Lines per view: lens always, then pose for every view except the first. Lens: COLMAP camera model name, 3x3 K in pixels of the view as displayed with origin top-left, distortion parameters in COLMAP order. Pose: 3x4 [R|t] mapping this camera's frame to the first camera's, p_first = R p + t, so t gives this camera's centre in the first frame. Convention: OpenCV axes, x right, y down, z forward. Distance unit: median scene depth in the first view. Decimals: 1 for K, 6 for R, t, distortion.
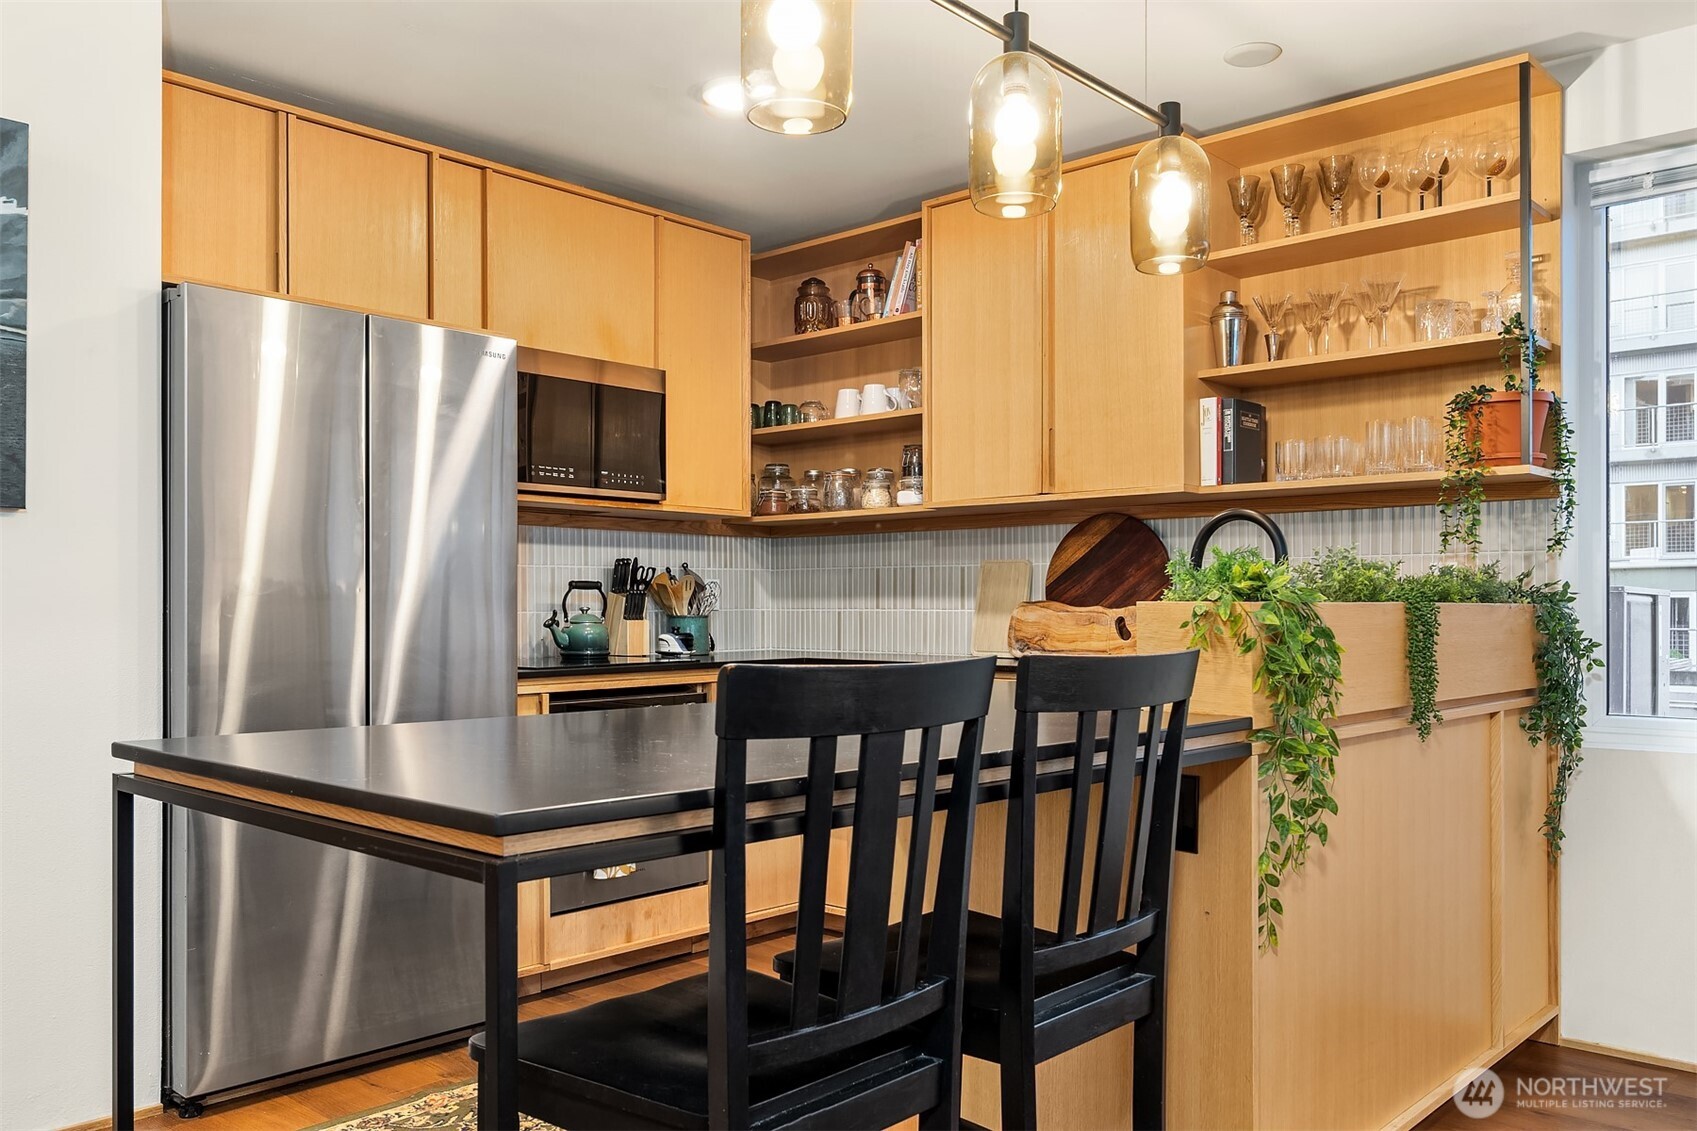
lens RADIAL K [[1329.6, 0, 852.8], [0, 1329.6, 613.3], [0, 0, 1]] dist [-0.007373, -0.006934]
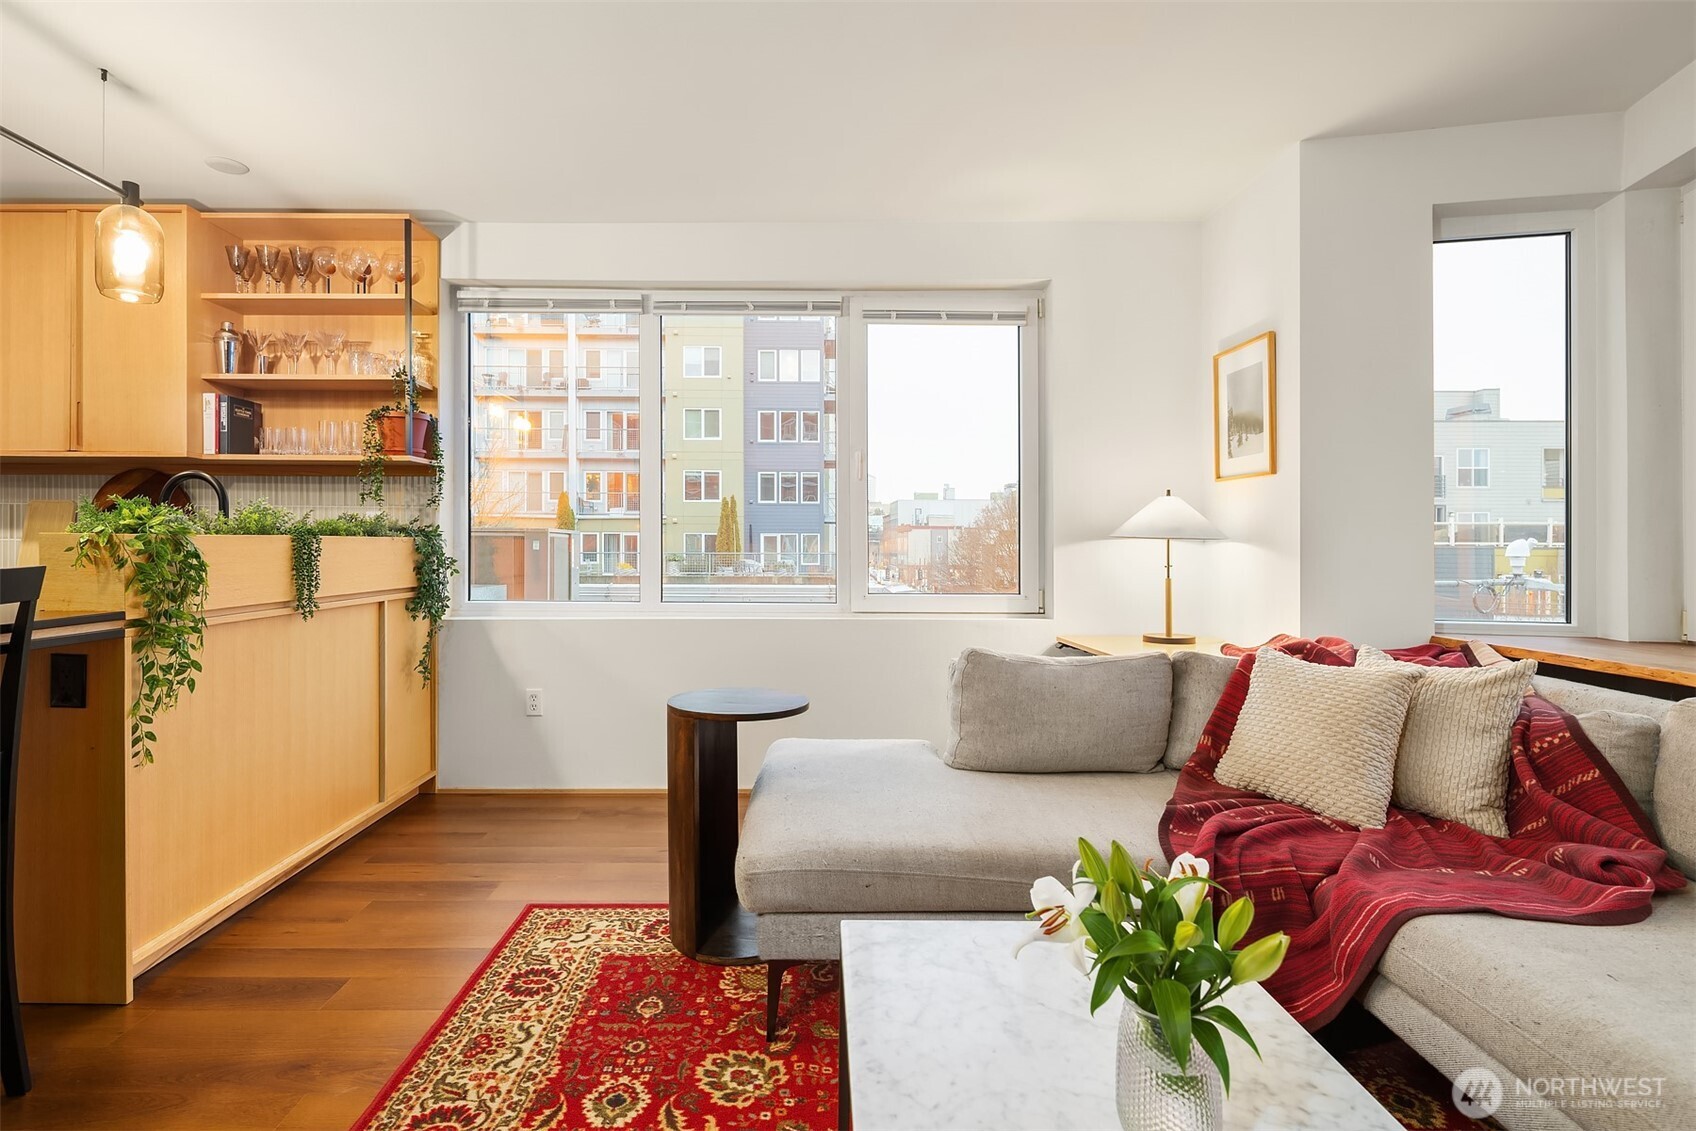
lens RADIAL K [[834.0, 0, 843.6], [0, 834.0, 547.2], [0, 0, 1]] dist [-0.021562, -0.000147]
pose [[0.709644, -0.000120, 0.704560, 0.137963], [-0.002789, 0.999992, 0.002980, 0.000707], [-0.704555, -0.004080, 0.709638, -0.131660]]
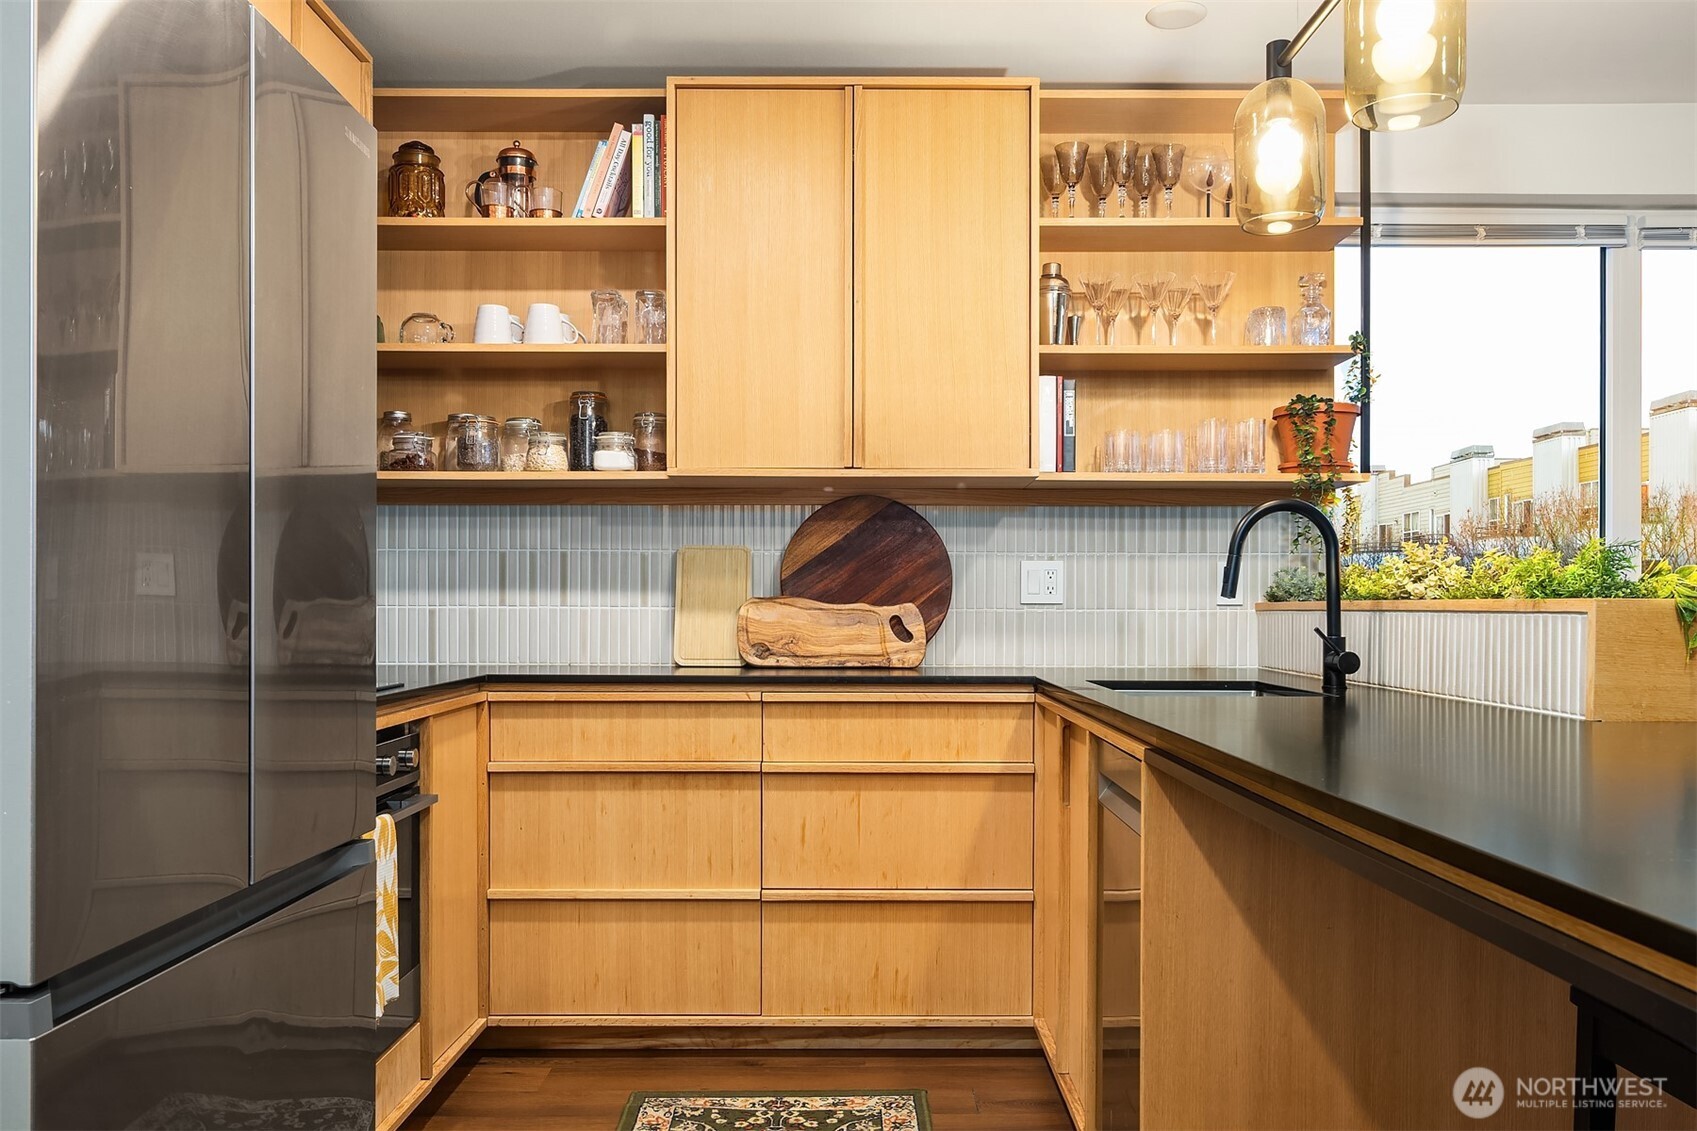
lens RADIAL K [[1392.1, 0, 850.0], [0, 1392.1, 620.3], [0, 0, 1]] dist [0.001019, 0.074669]
pose [[0.735474, -0.002287, 0.677549, -0.522999], [0.000230, 0.999995, 0.003126, 0.003642], [-0.677553, -0.002143, 0.735471, 0.414772]]
